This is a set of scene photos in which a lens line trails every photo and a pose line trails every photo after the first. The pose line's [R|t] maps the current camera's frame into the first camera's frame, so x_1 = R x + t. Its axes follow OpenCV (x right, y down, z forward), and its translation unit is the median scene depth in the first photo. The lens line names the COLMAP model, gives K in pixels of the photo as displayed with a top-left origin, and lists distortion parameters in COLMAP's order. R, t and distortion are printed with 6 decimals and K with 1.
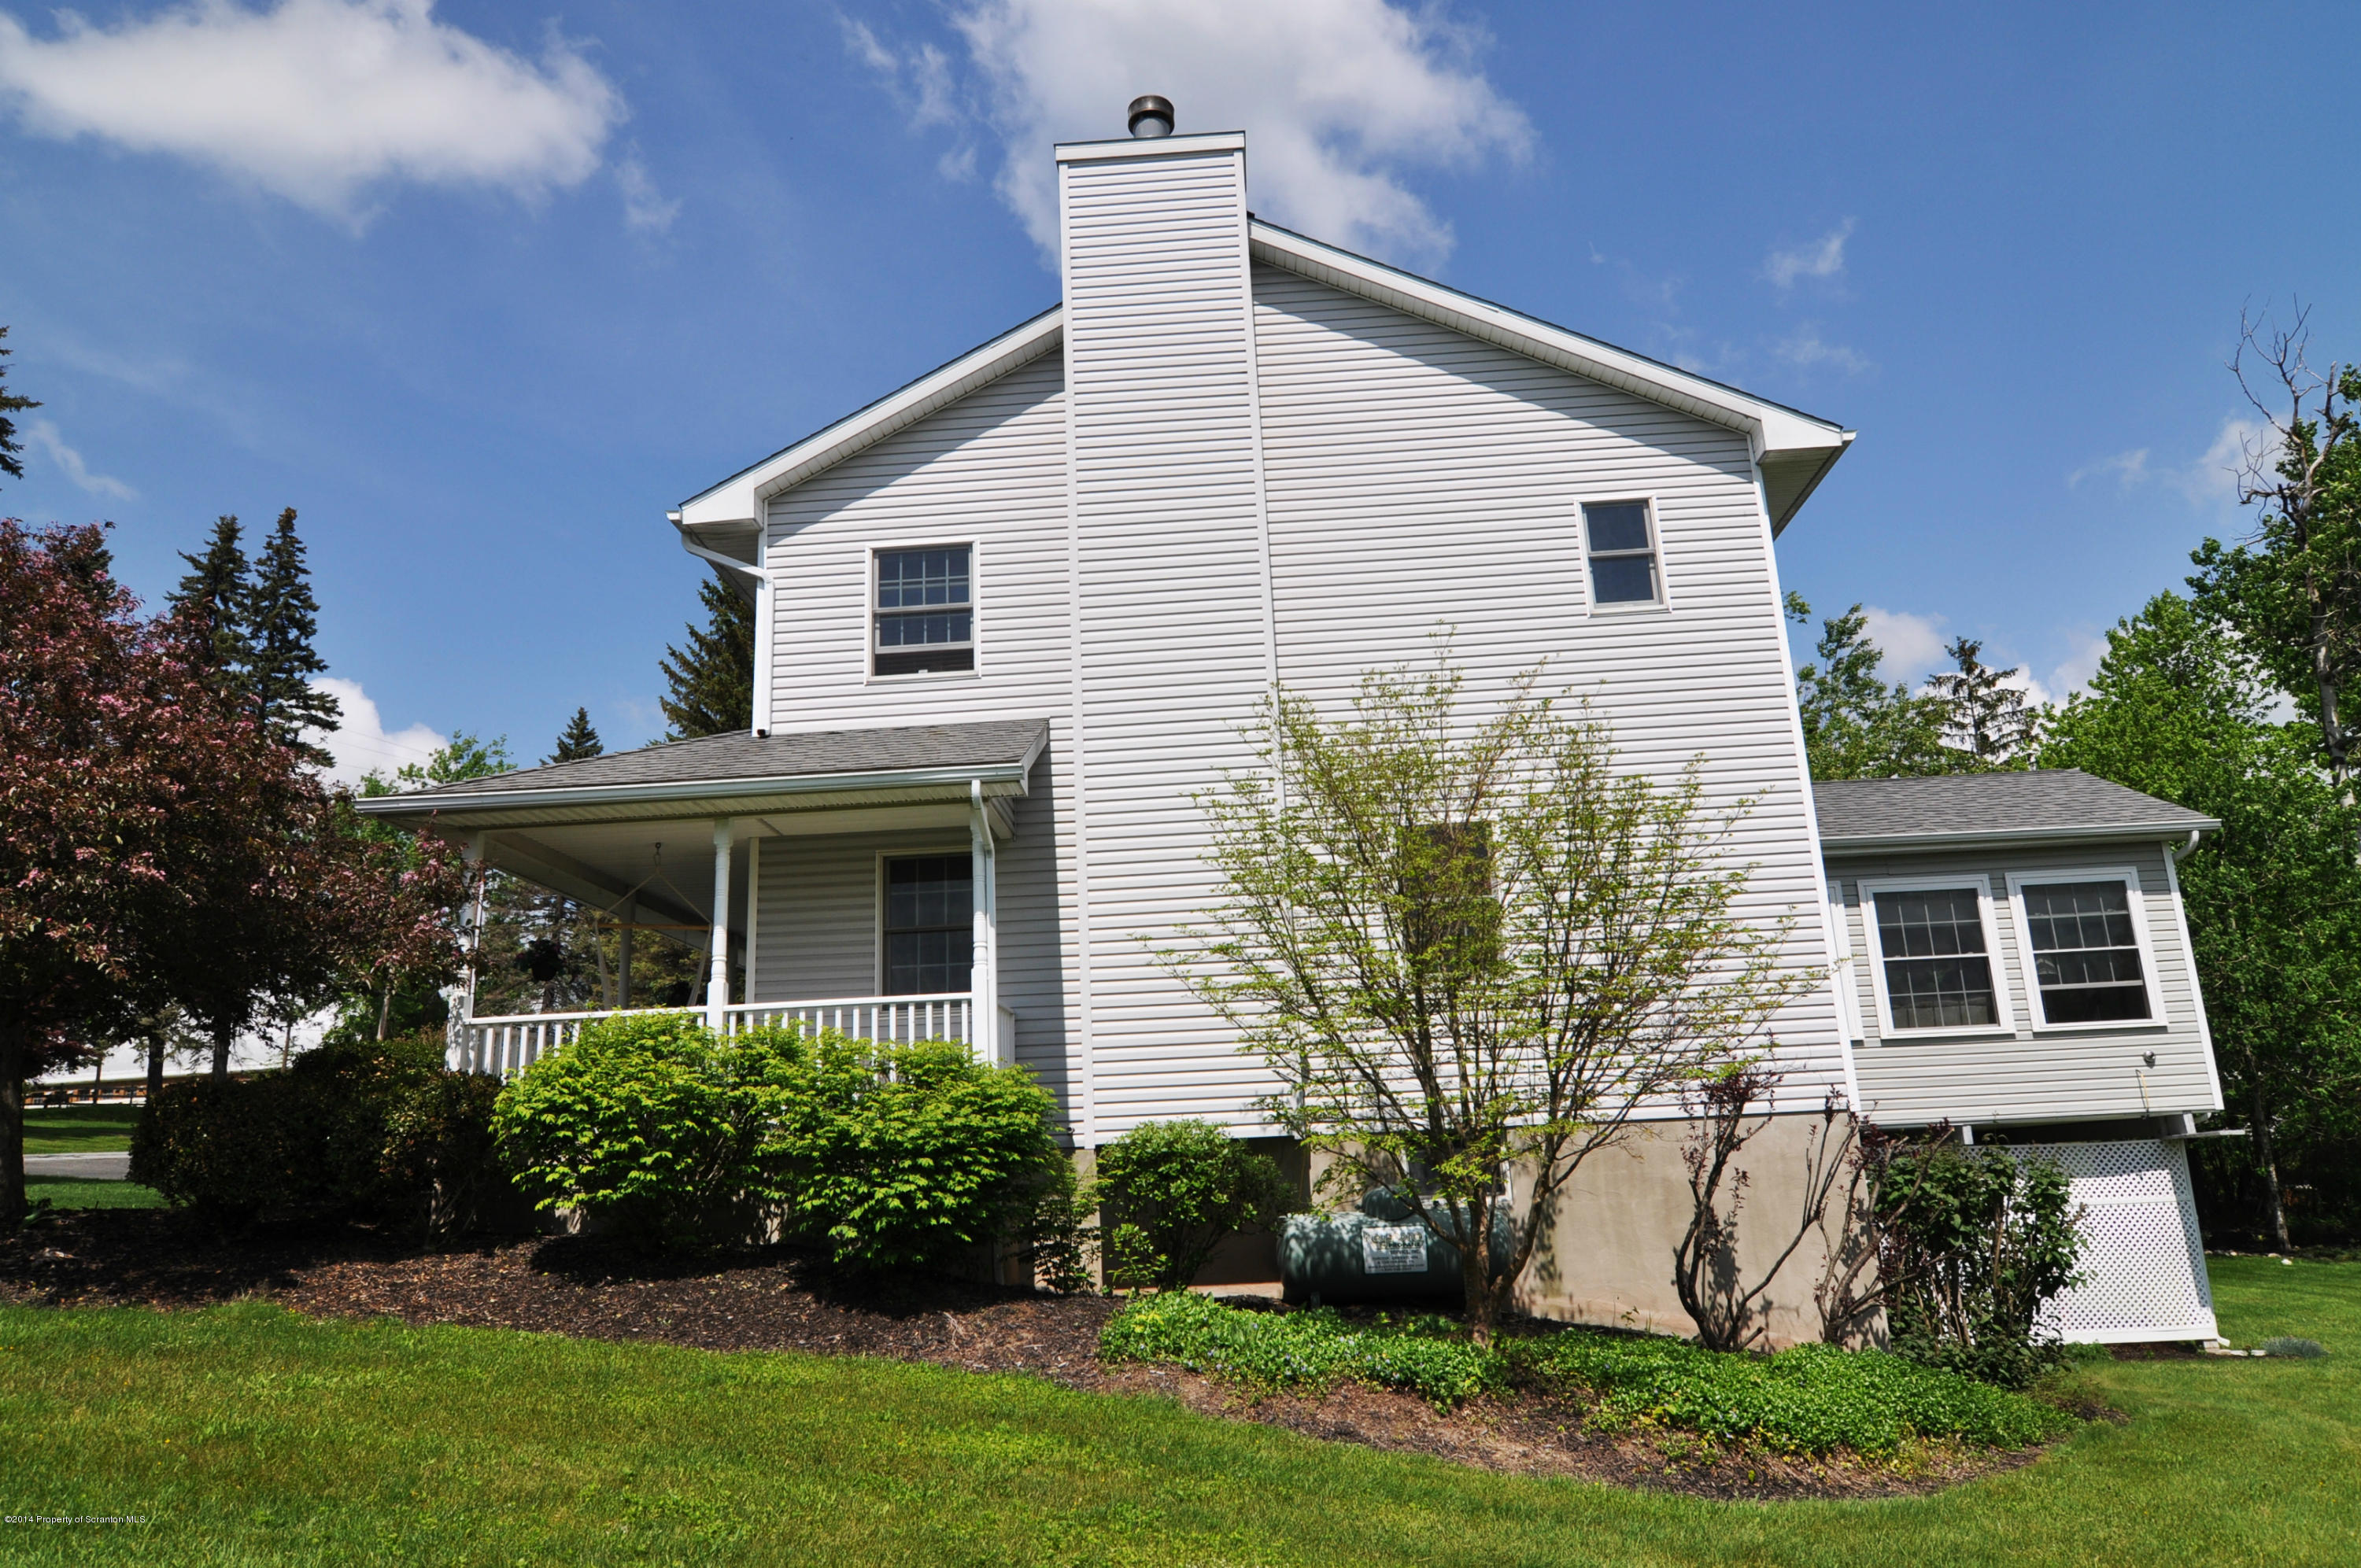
lens RADIAL K [[1496.8, 0, 1180.5], [0, 1496.8, 784.0], [0, 0, 1]] dist [0.002190, -0.001431]
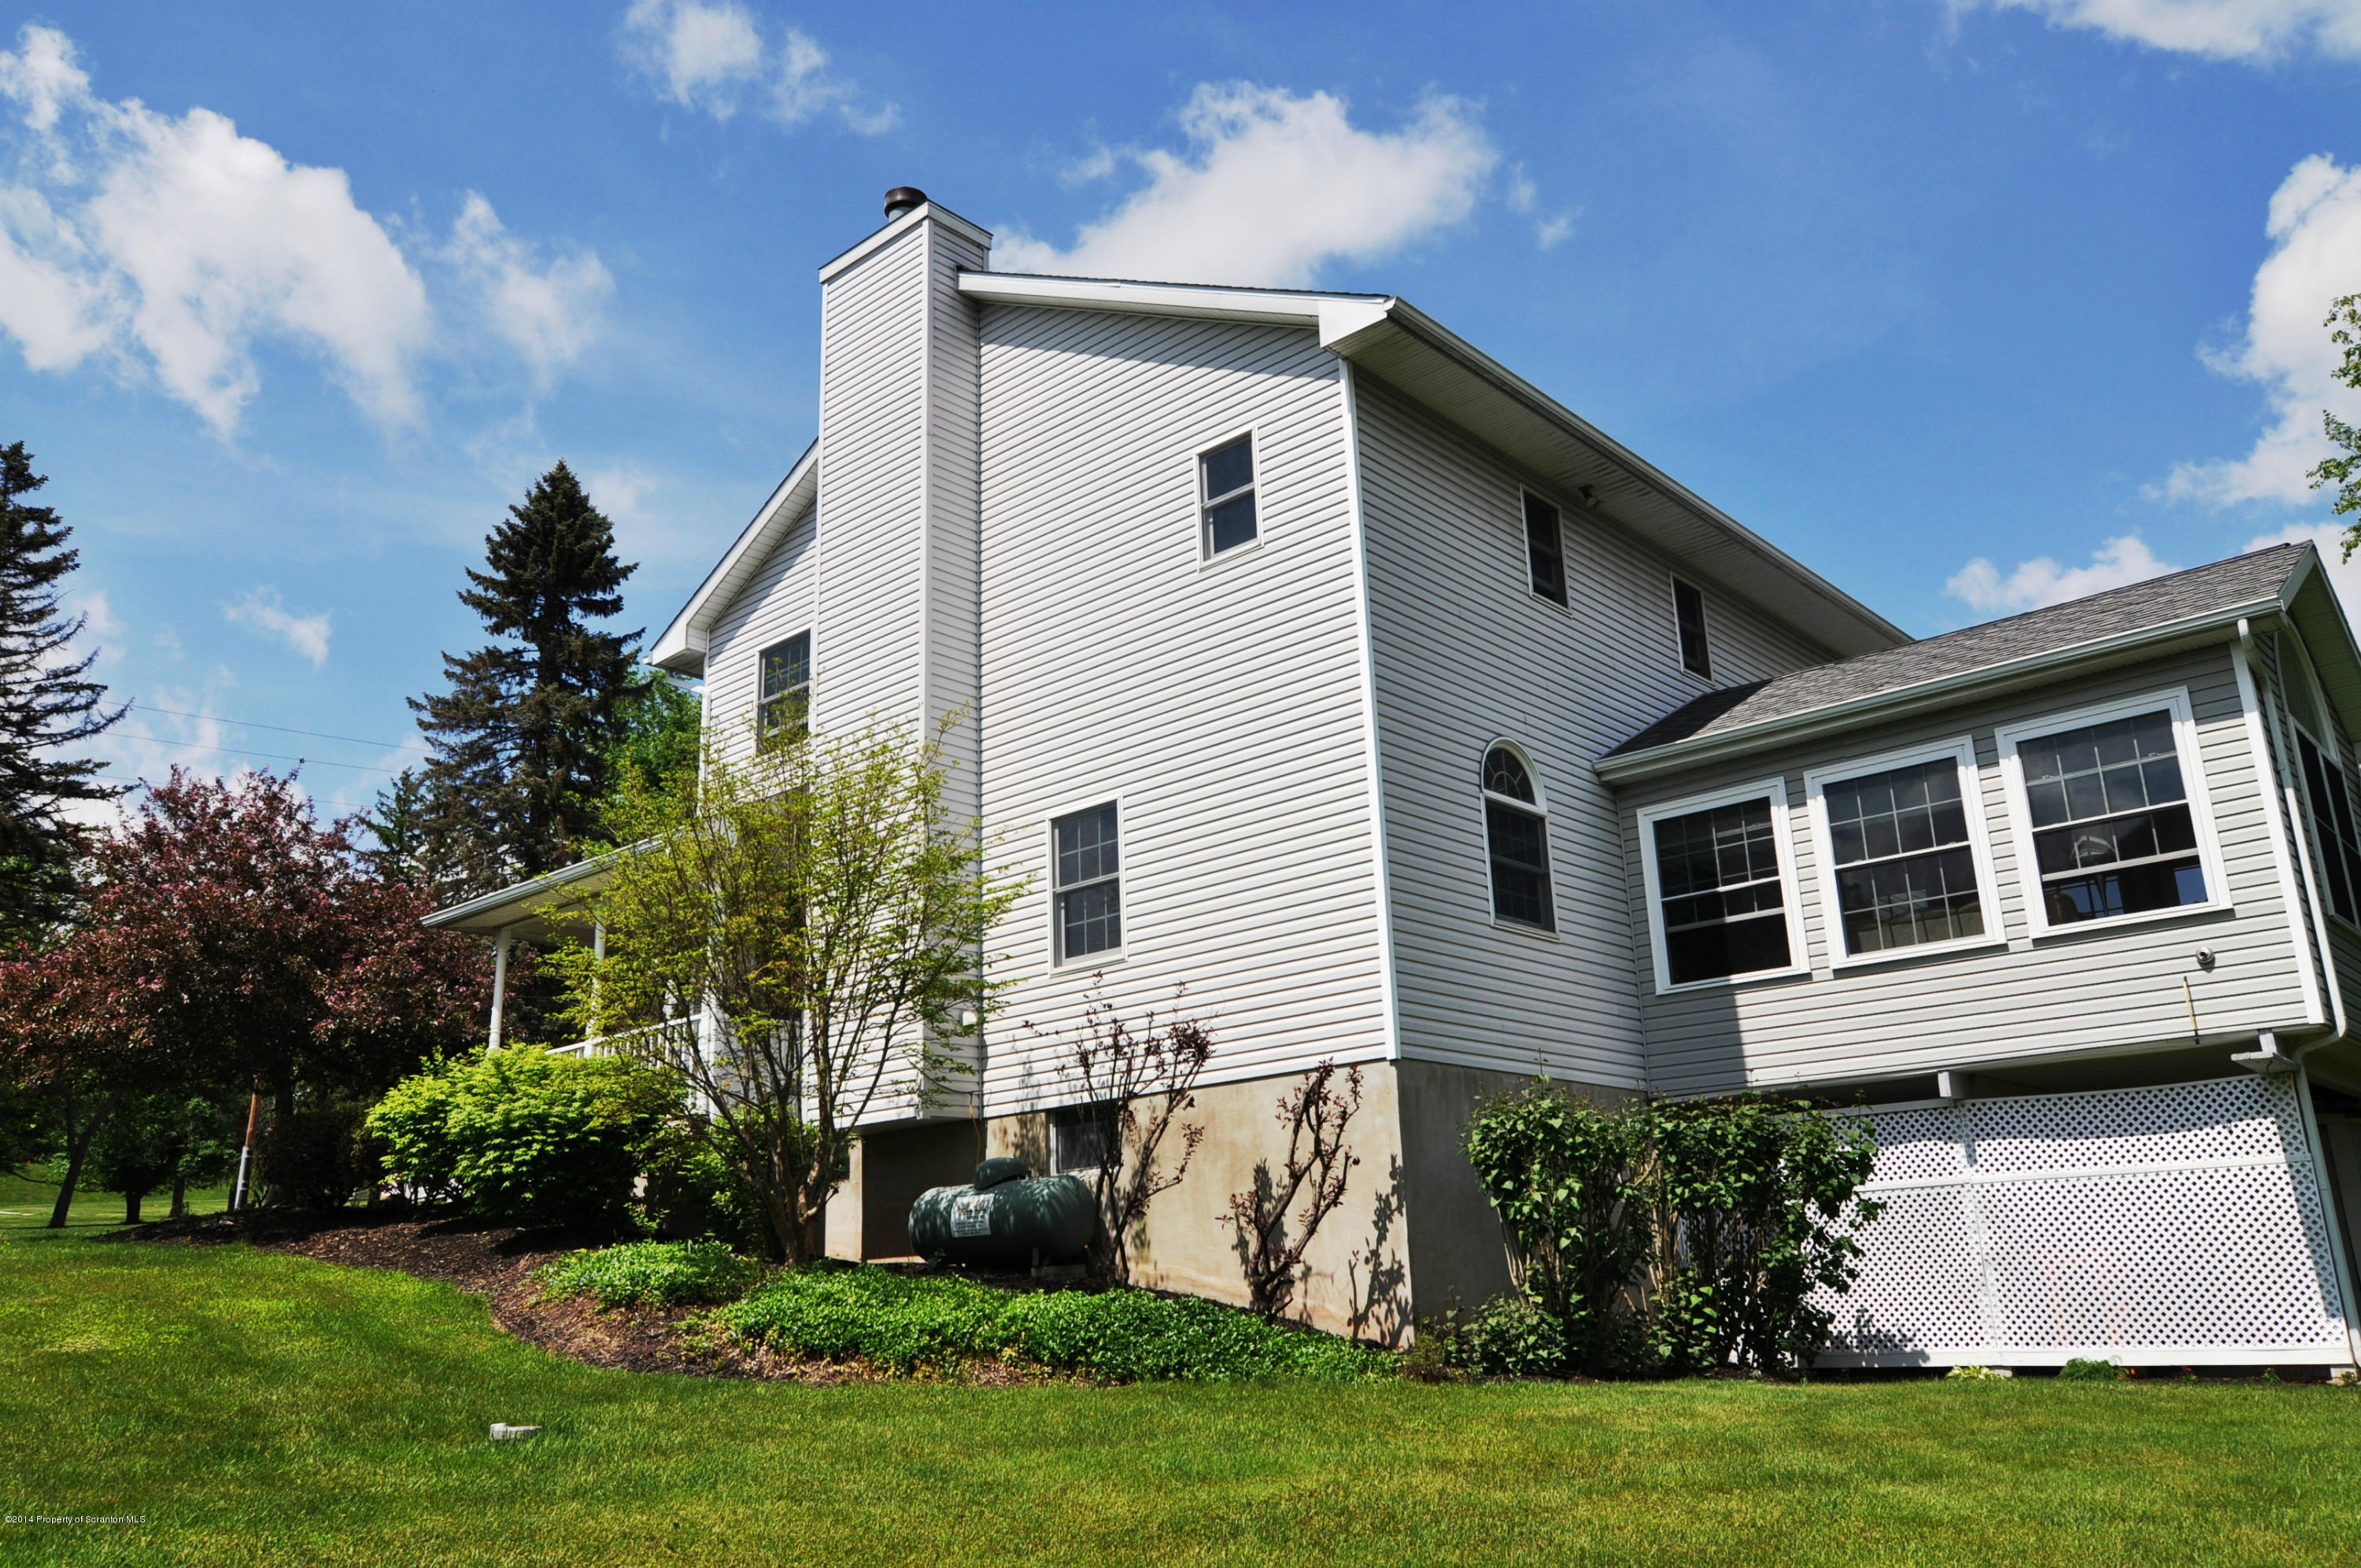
lens RADIAL K [[1767.5, 0, 1180.5], [0, 1767.5, 784.0], [0, 0, 1]] dist [0.000938, 0.000601]
pose [[0.780969, -0.165082, -0.602358, 0.885174], [0.162199, 0.984954, -0.059642, 0.085117], [0.603141, -0.051124, 0.795995, 0.073986]]
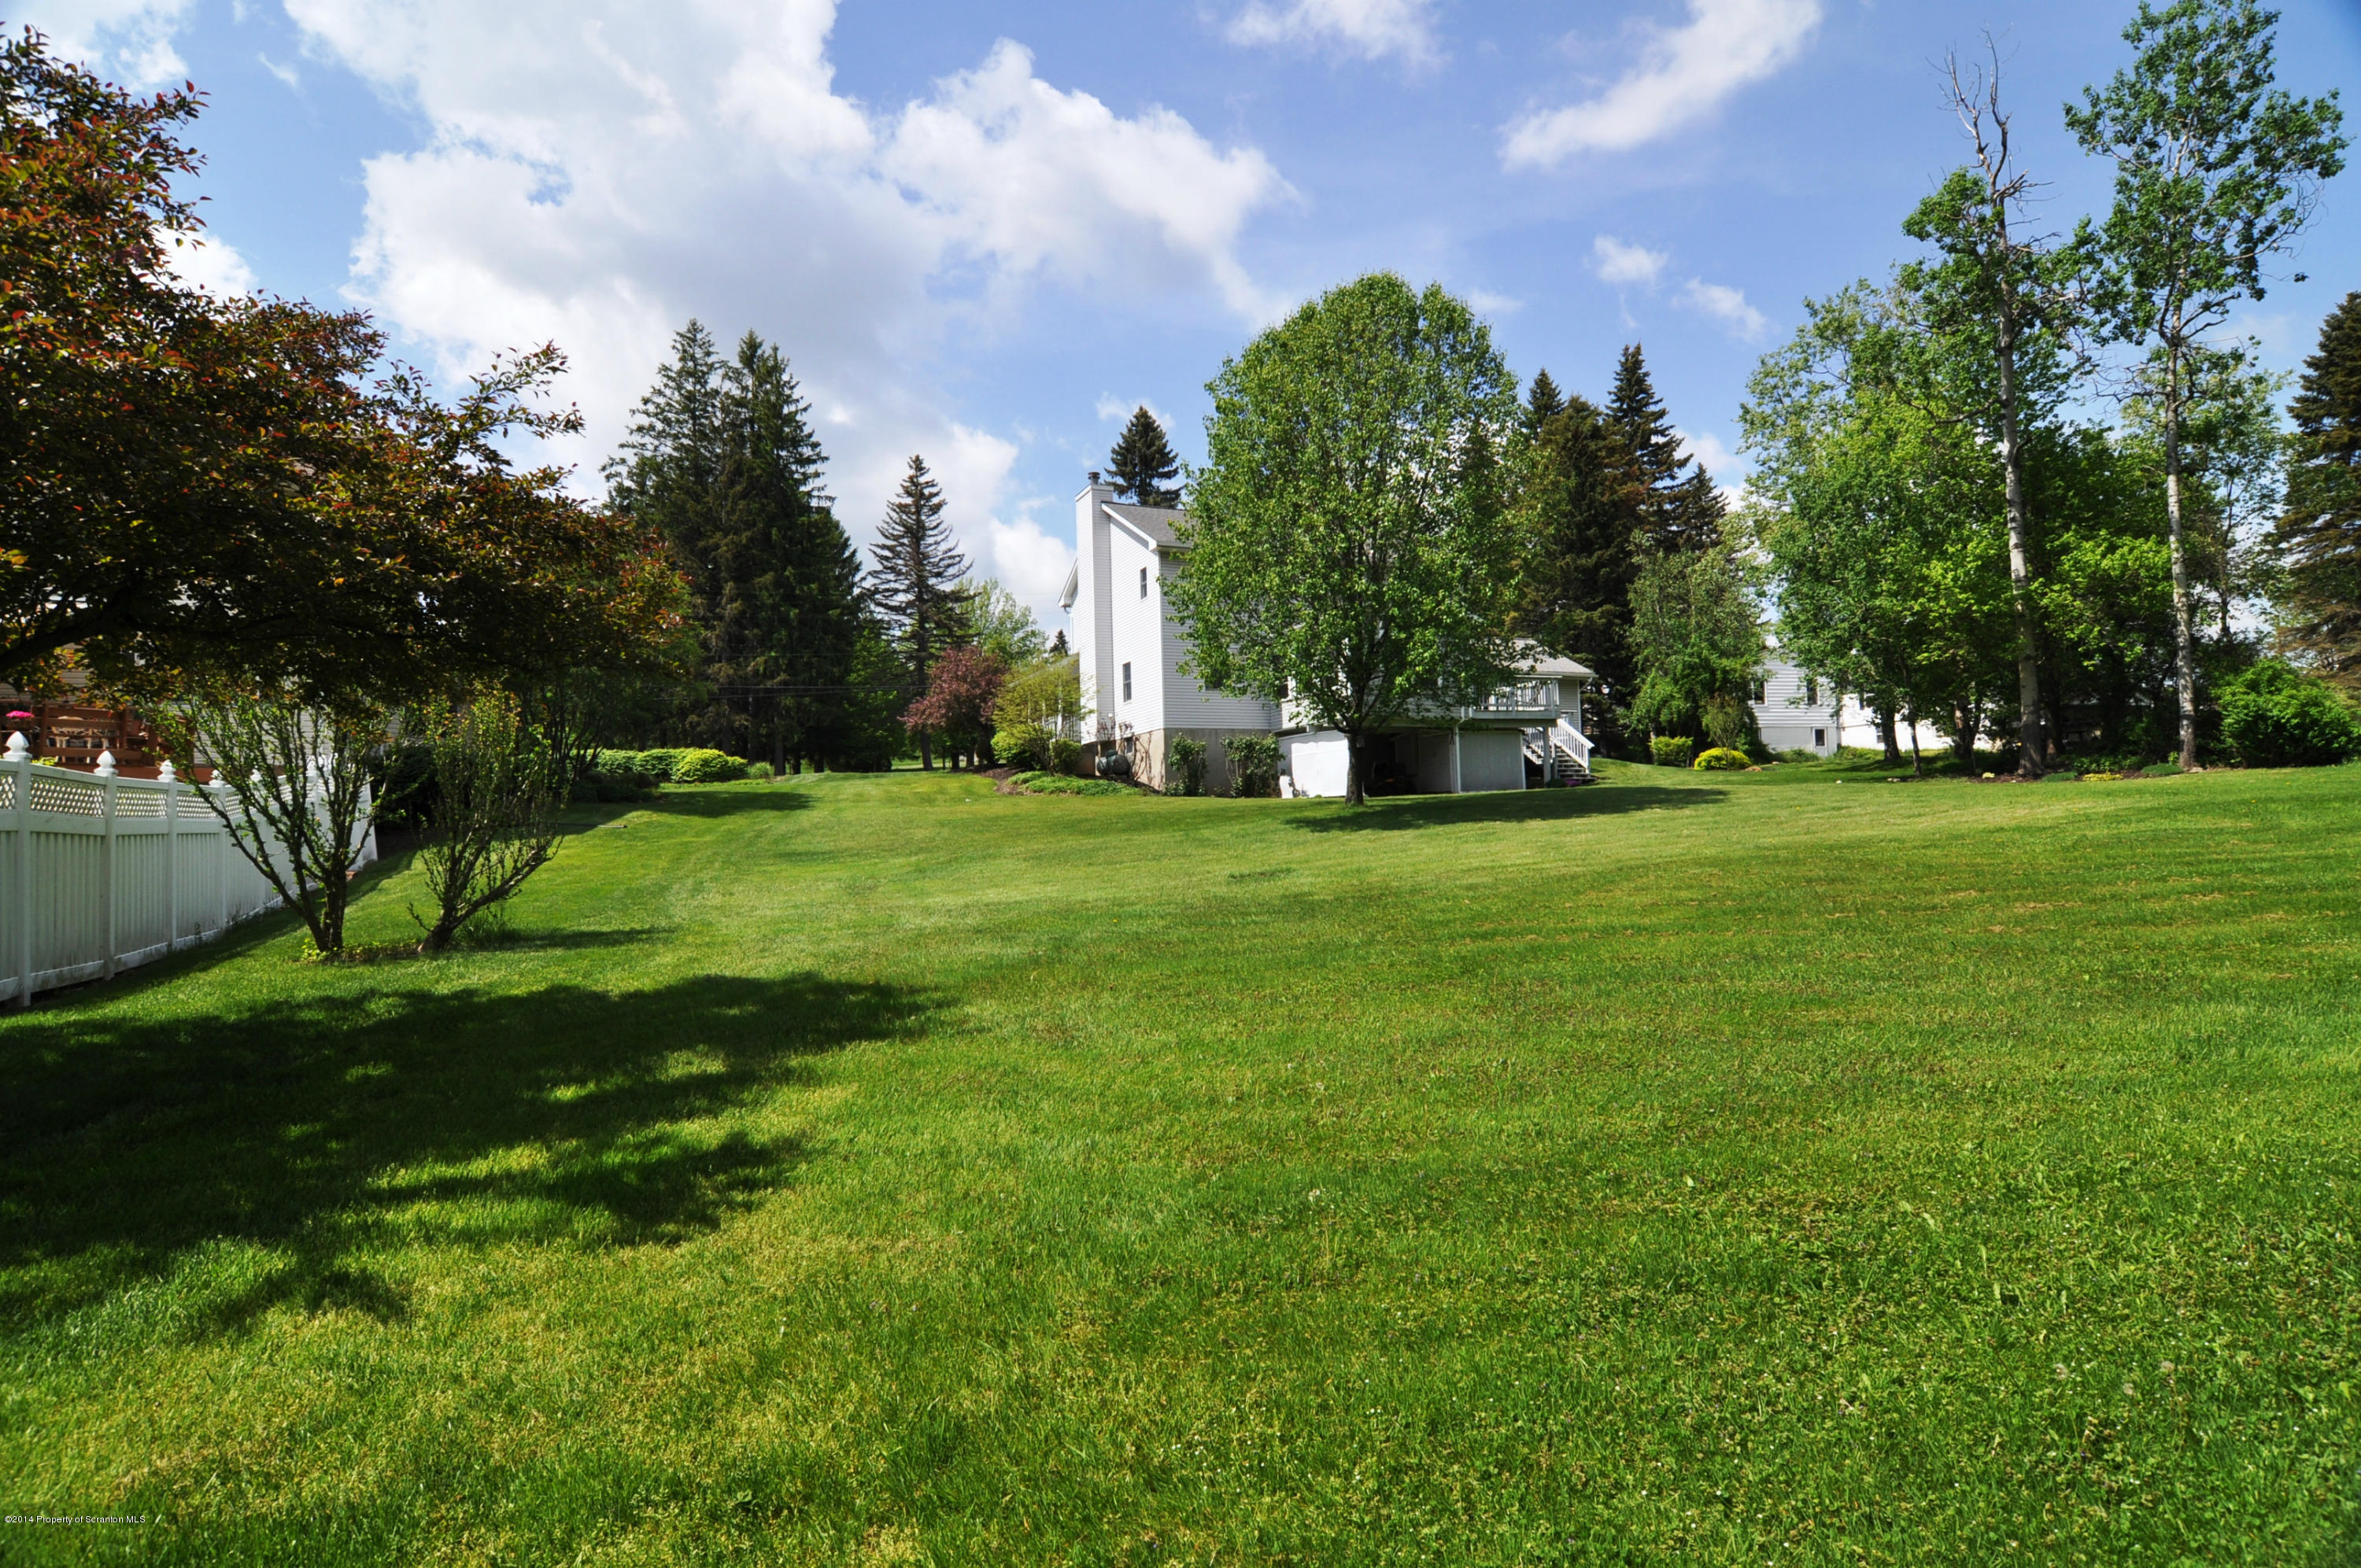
lens RADIAL K [[1258.2, 0, 1186.0], [0, 1258.2, 787.0], [0, 0, 1]] dist [-0.007012, -0.011682]
pose [[0.439300, -0.007431, -0.898310, 2.995593], [0.238843, 0.964942, 0.108820, 0.018431], [0.866008, -0.262360, 0.425674, -0.346552]]
